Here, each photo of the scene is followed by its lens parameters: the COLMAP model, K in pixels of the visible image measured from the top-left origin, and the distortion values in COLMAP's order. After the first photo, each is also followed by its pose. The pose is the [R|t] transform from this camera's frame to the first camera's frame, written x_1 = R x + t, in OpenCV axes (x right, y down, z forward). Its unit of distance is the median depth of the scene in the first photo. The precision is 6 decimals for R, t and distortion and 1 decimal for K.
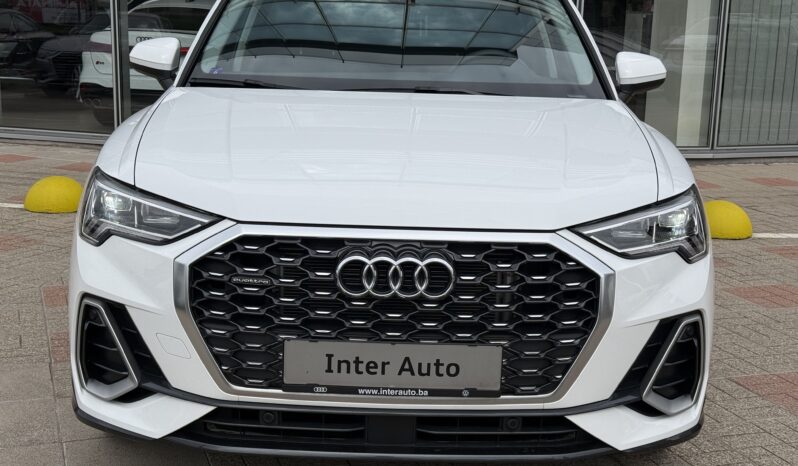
lens RADIAL K [[1096.3, 0, 398.1], [0, 1096.3, 235.0], [0, 0, 1]] dist [0.190613, 0.000000]
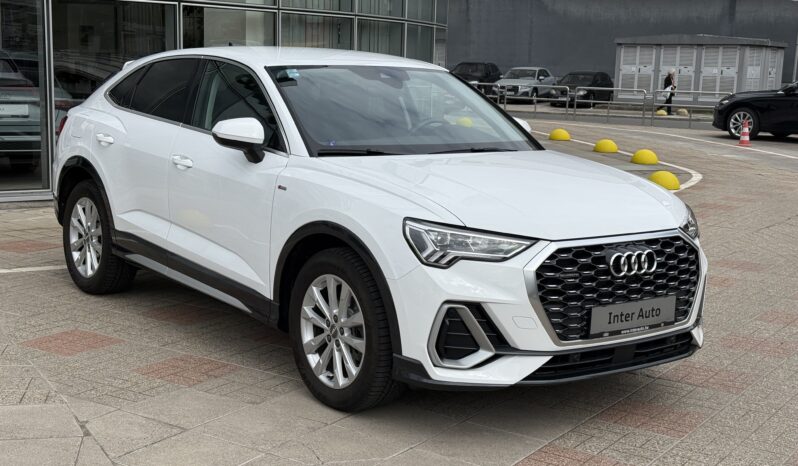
lens RADIAL K [[1096.3, 0, 399.4], [0, 1096.3, 232.6], [0, 0, 1]] dist [0.190613, 0.000000]
pose [[0.792083, -0.095158, 0.602950, -1.311292], [0.108271, 0.994014, 0.014643, -0.072882], [-0.600734, 0.053683, 0.797644, -0.164098]]
